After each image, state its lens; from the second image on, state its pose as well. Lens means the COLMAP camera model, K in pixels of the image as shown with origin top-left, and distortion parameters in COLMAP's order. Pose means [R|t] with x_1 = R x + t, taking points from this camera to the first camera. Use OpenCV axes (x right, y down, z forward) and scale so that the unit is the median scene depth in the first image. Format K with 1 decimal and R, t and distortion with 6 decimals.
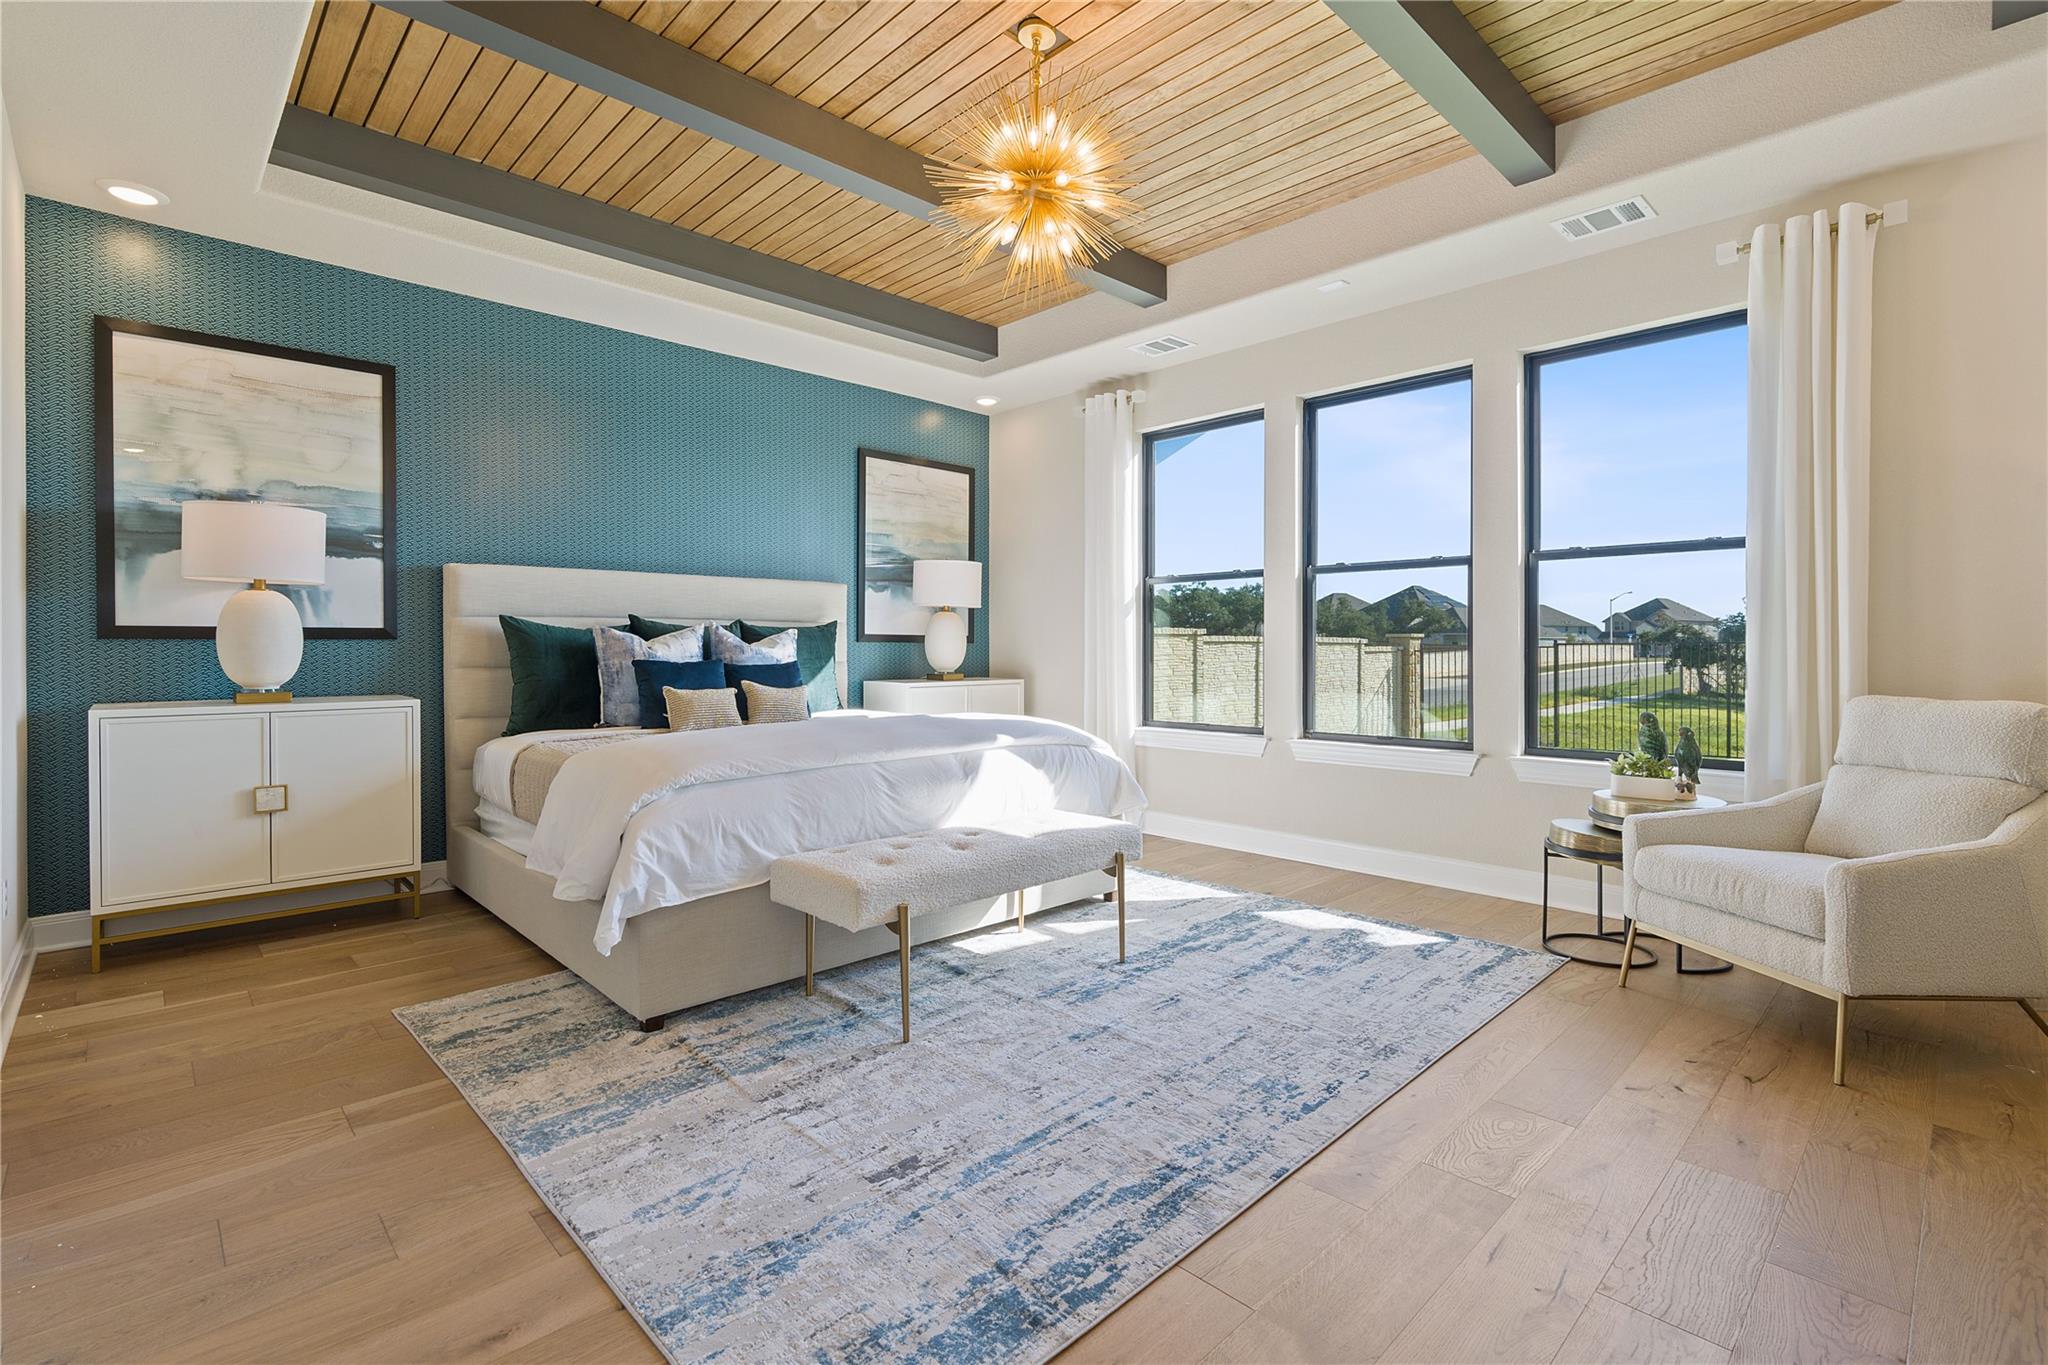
lens RADIAL K [[923.2, 0, 1016.7], [0, 923.2, 663.8], [0, 0, 1]] dist [-0.012027, -0.000663]
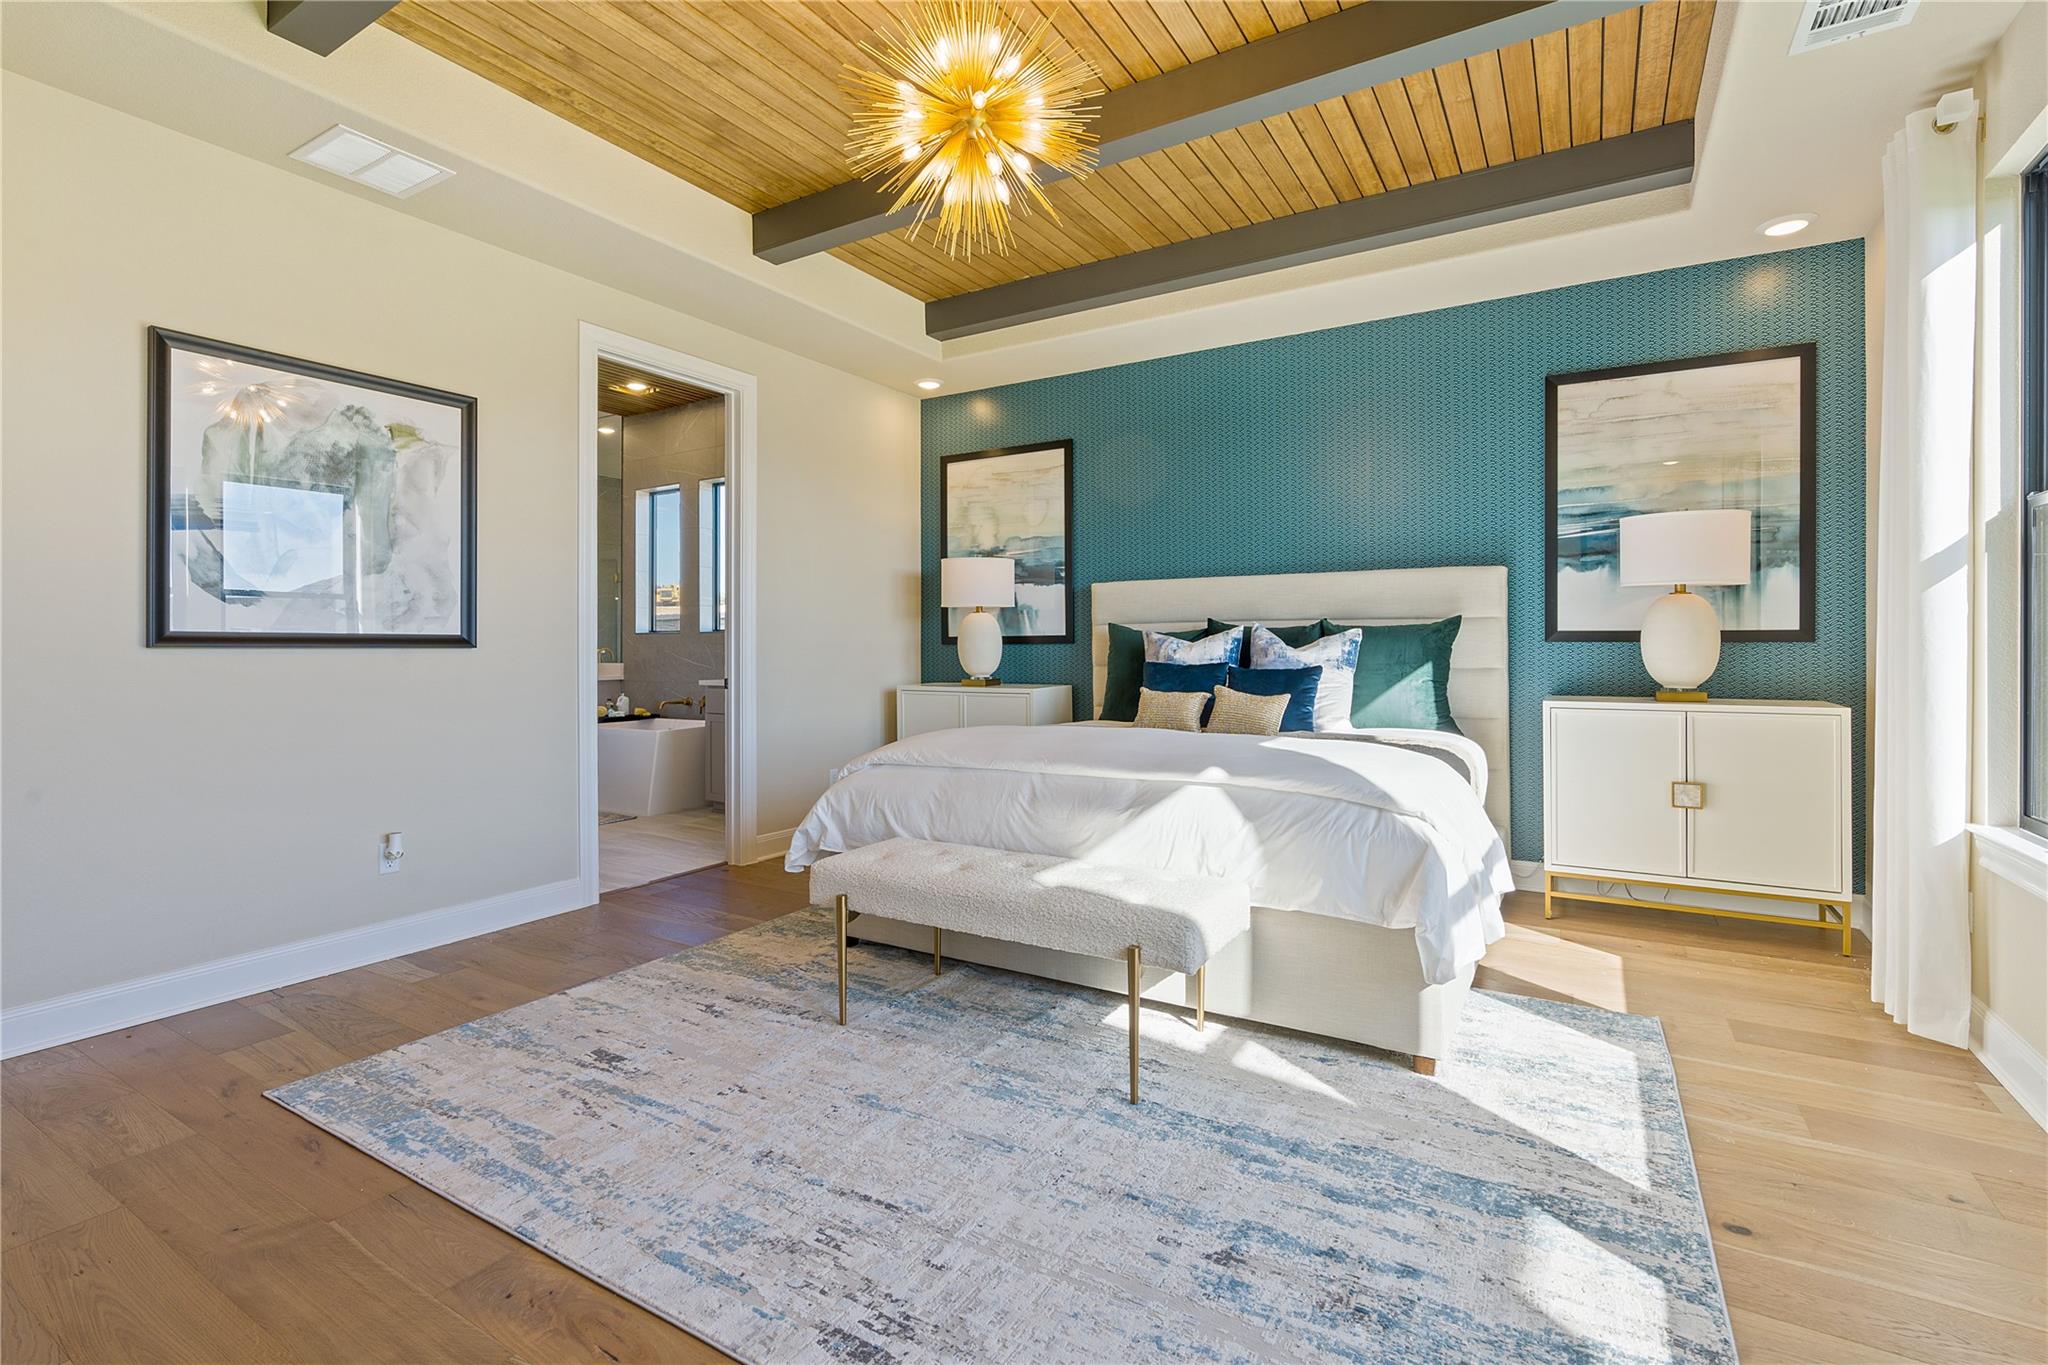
lens RADIAL K [[937.7, 0, 1024.5], [0, 937.7, 649.8], [0, 0, 1]] dist [-0.011564, -0.000605]
pose [[0.260773, -0.000057, -0.965400, 0.705597], [-0.015934, 0.999864, -0.004363, -0.012757], [0.965269, 0.016520, 0.260737, 0.666245]]
